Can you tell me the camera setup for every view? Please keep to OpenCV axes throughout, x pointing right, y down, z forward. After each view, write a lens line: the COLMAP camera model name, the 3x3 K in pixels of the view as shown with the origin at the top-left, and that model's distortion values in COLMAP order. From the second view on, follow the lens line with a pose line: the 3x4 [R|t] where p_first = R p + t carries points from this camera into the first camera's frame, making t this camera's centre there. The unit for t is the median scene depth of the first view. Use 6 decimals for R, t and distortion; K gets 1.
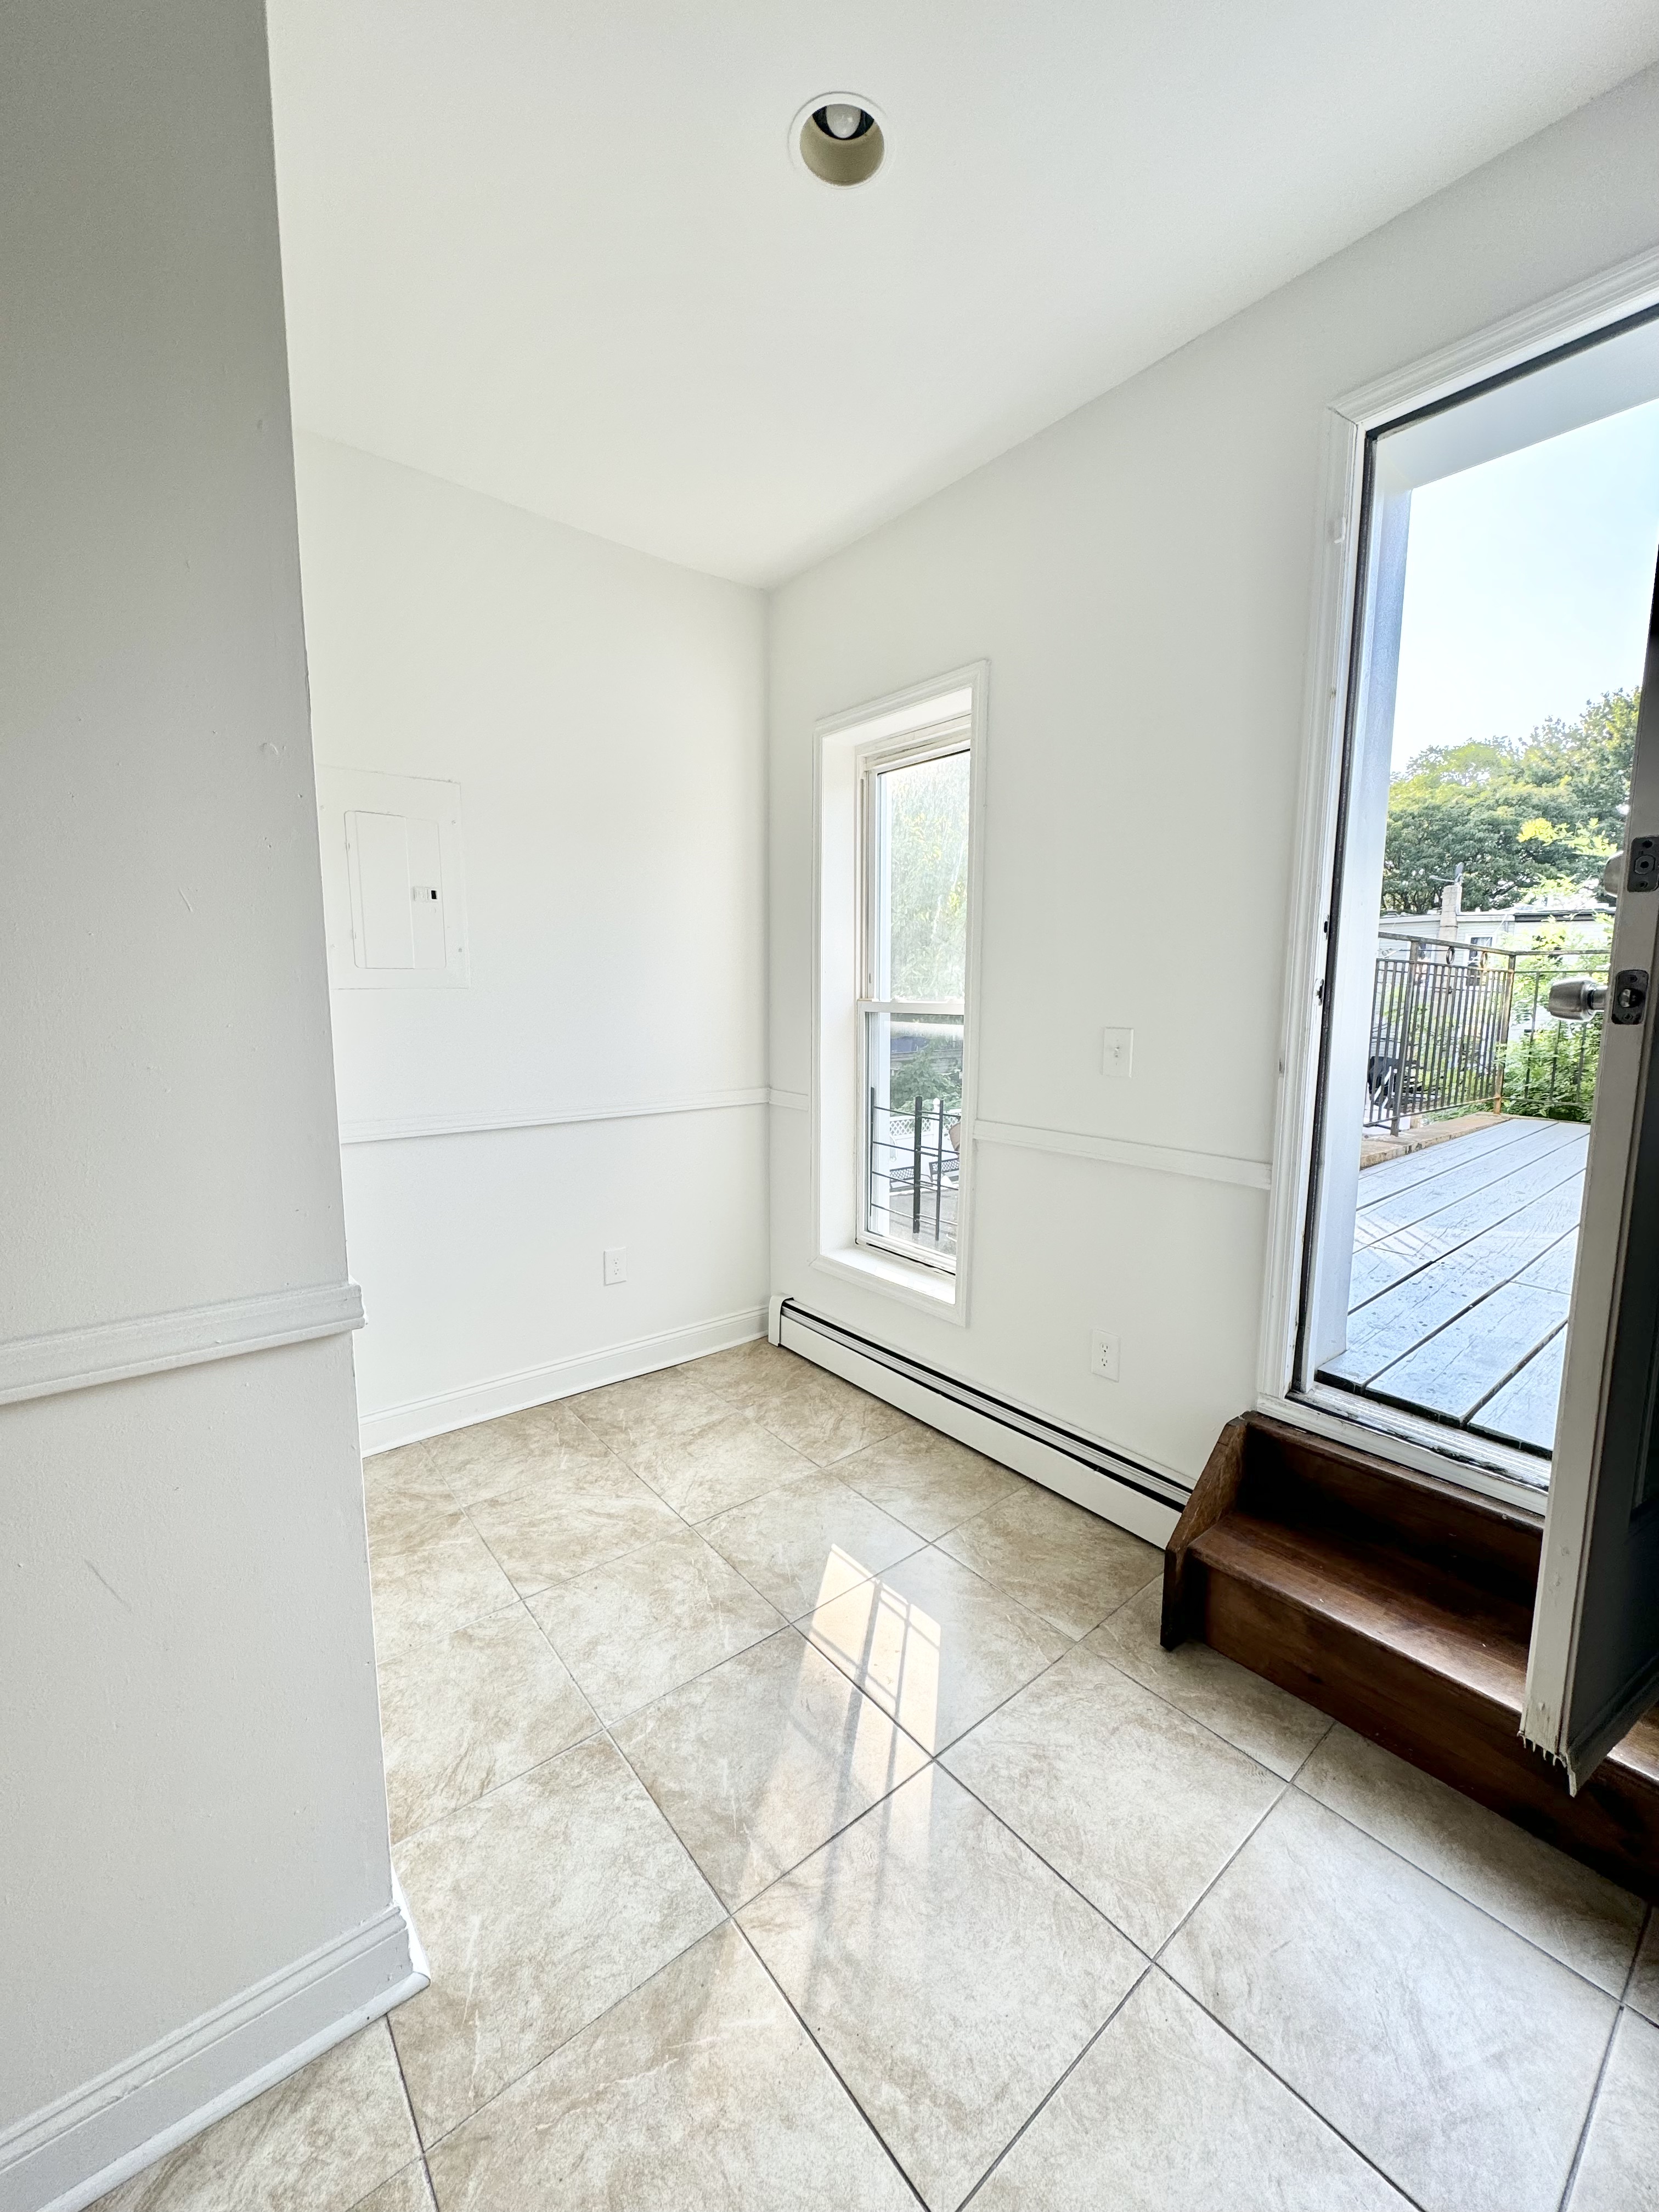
lens RADIAL K [[876.7, 0, 830.8], [0, 876.7, 1098.7], [0, 0, 1]] dist [0.002788, -0.000108]
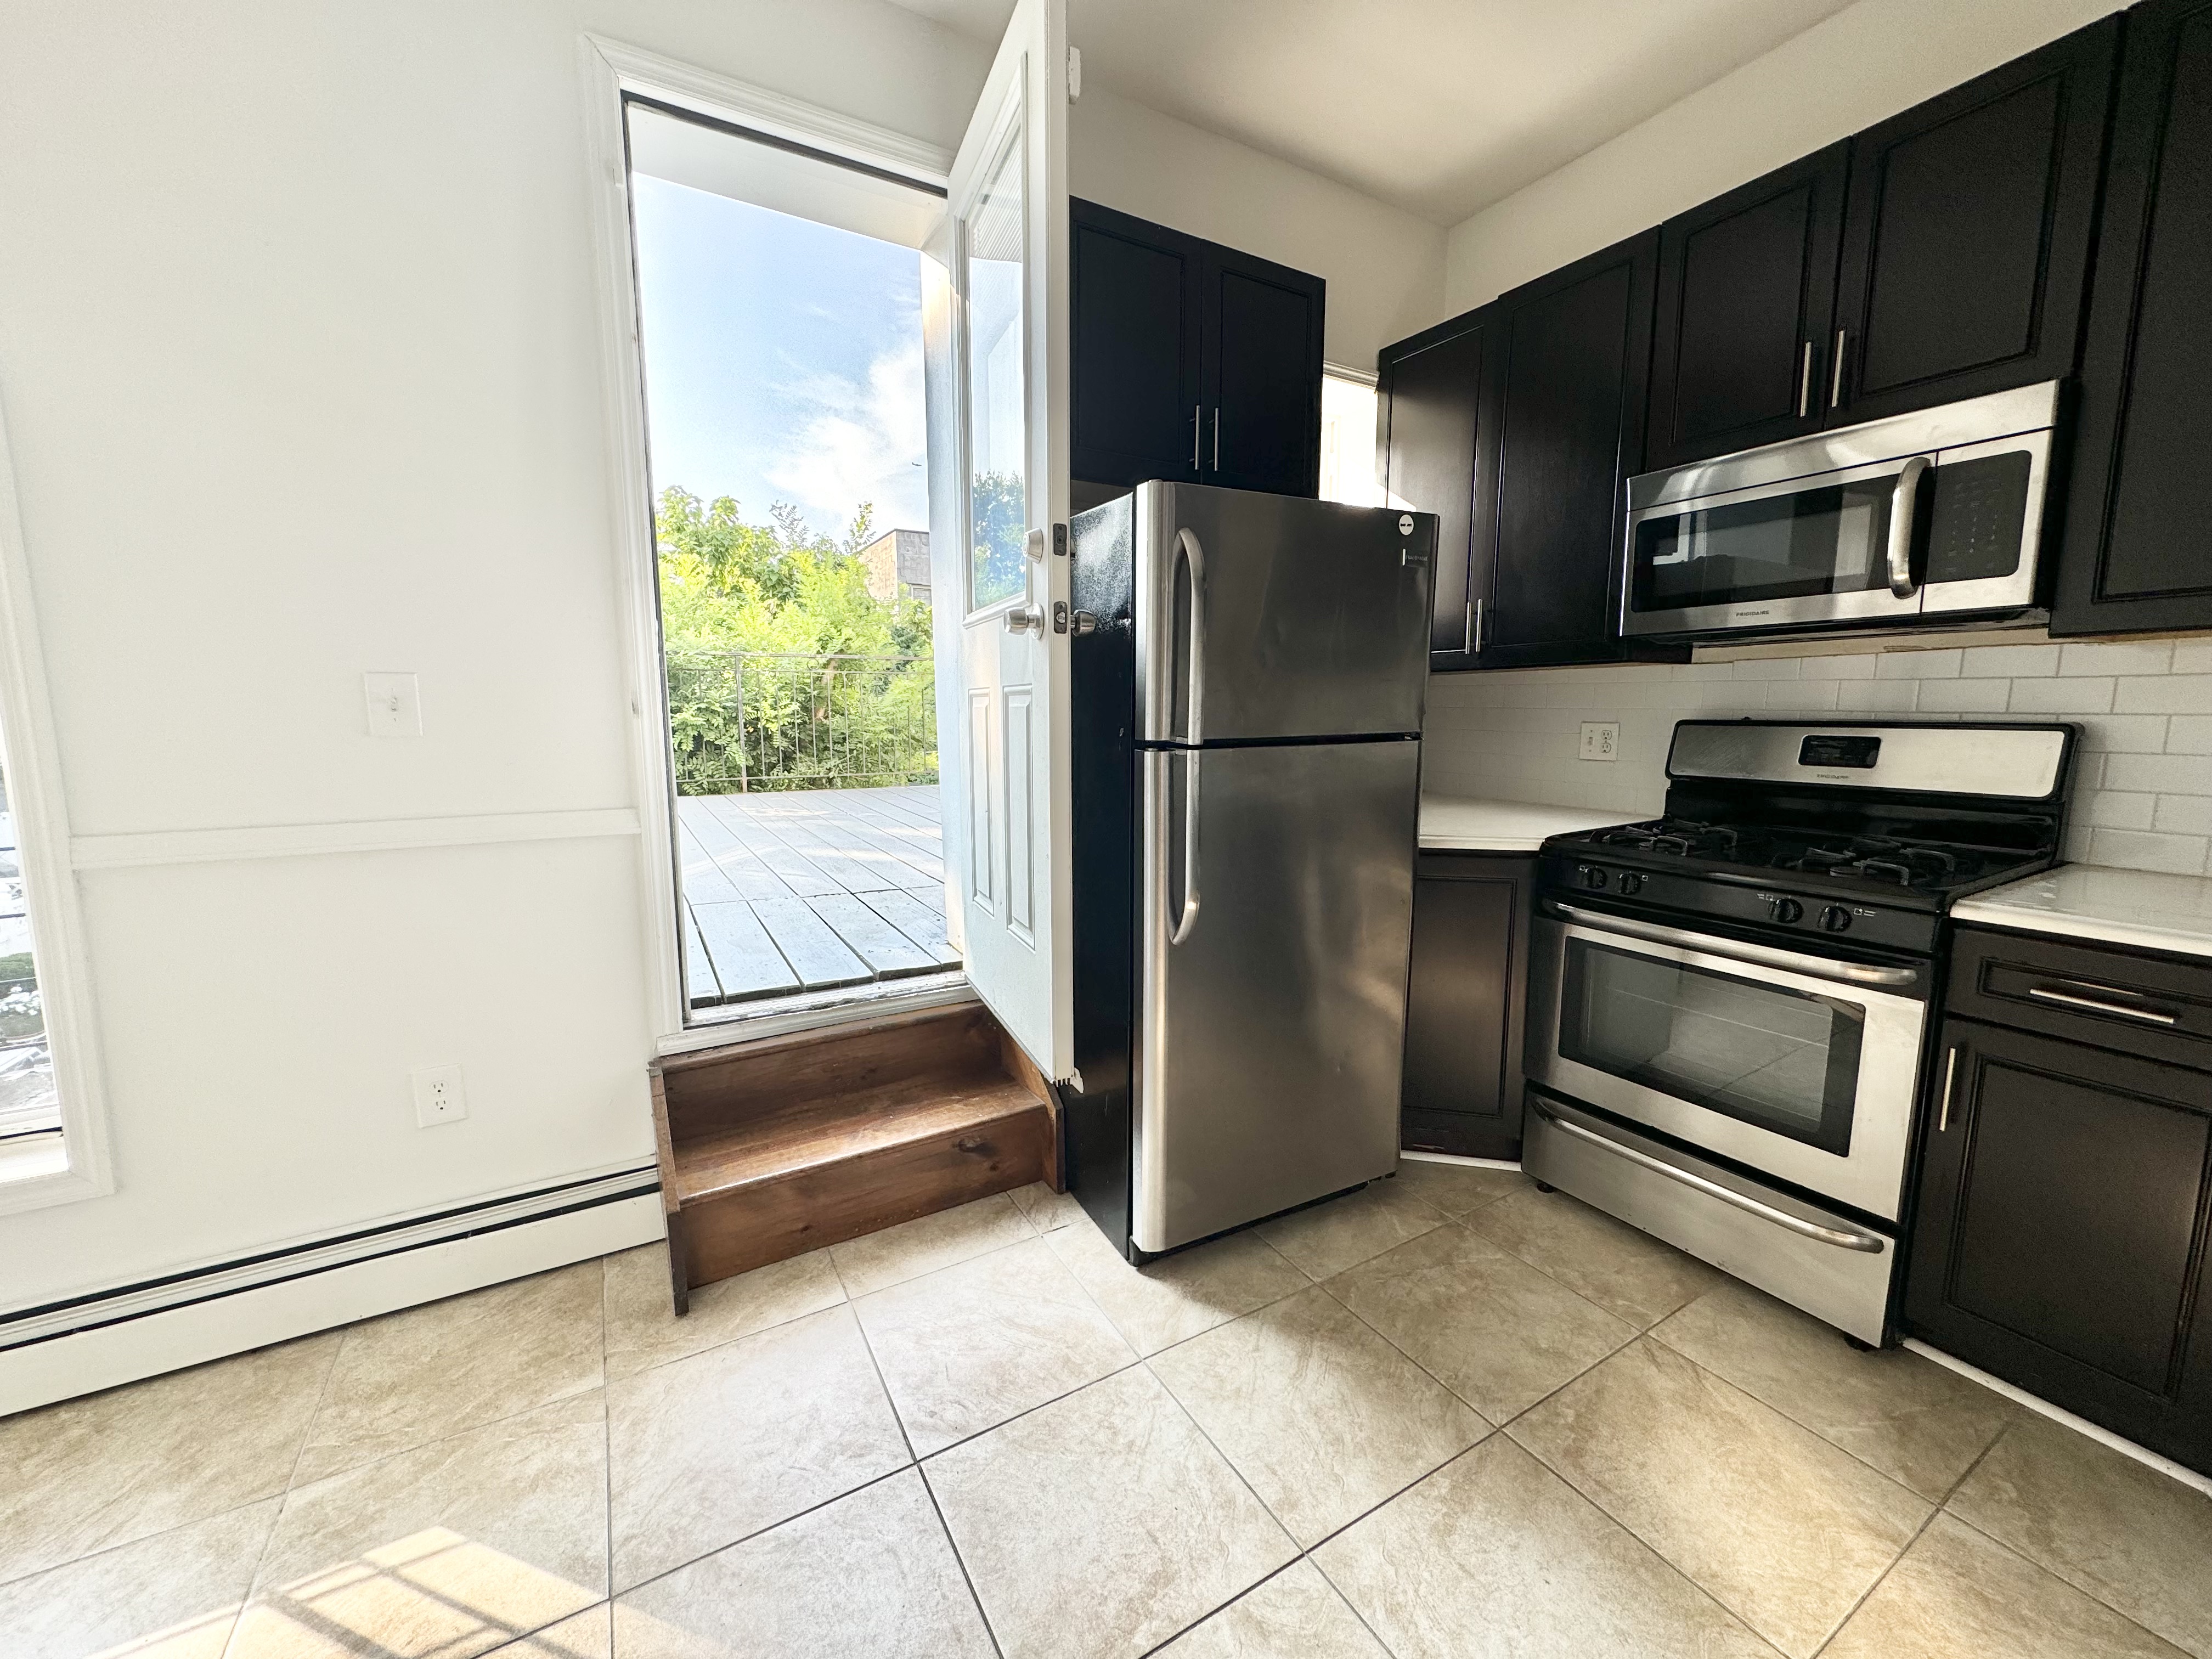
lens RADIAL K [[876.7, 0, 1103.9], [0, 876.7, 823.3], [0, 0, 1]] dist [0.002788, -0.000108]
pose [[0.163019, -0.131909, 0.977765, -0.399391], [0.124469, 0.985854, 0.112248, 0.048716], [-0.978740, 0.103403, 0.177132, 0.321717]]
